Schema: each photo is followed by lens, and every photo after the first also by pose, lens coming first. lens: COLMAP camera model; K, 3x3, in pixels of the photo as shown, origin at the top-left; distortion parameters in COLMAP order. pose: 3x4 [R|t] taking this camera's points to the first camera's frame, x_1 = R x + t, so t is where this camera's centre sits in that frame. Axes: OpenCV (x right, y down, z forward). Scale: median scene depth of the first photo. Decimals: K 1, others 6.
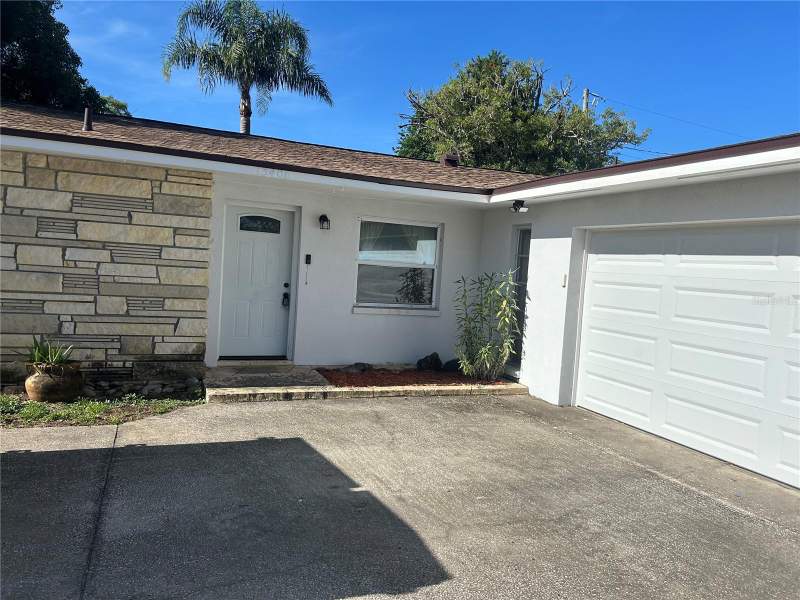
lens RADIAL K [[605.7, 0, 400.9], [0, 605.7, 303.2], [0, 0, 1]] dist [0.042303, -0.008099]
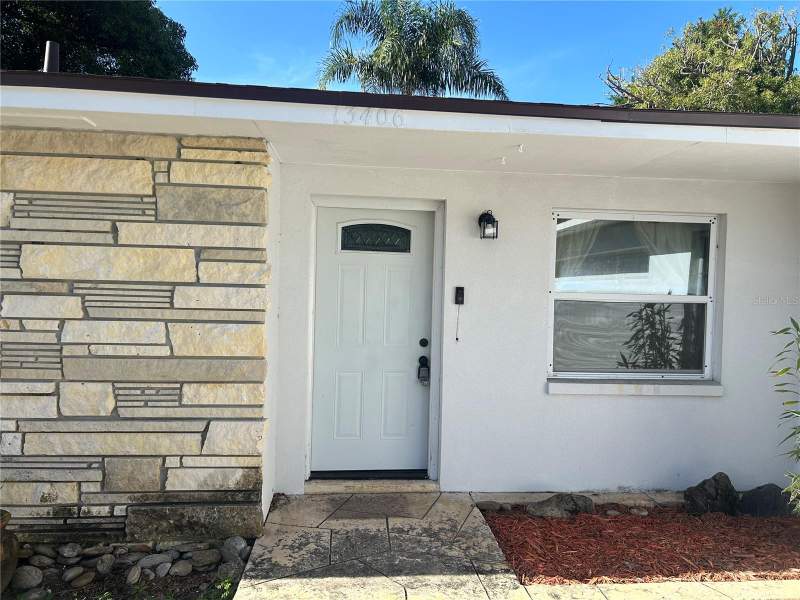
lens RADIAL K [[605.7, 0, 400.9], [0, 605.7, 303.2], [0, 0, 1]] dist [0.042303, -0.008099]
pose [[0.954887, -0.032980, -0.295132, -0.051590], [0.018468, 0.998485, -0.051824, -0.045569], [0.296394, 0.044036, 0.954050, 0.549683]]
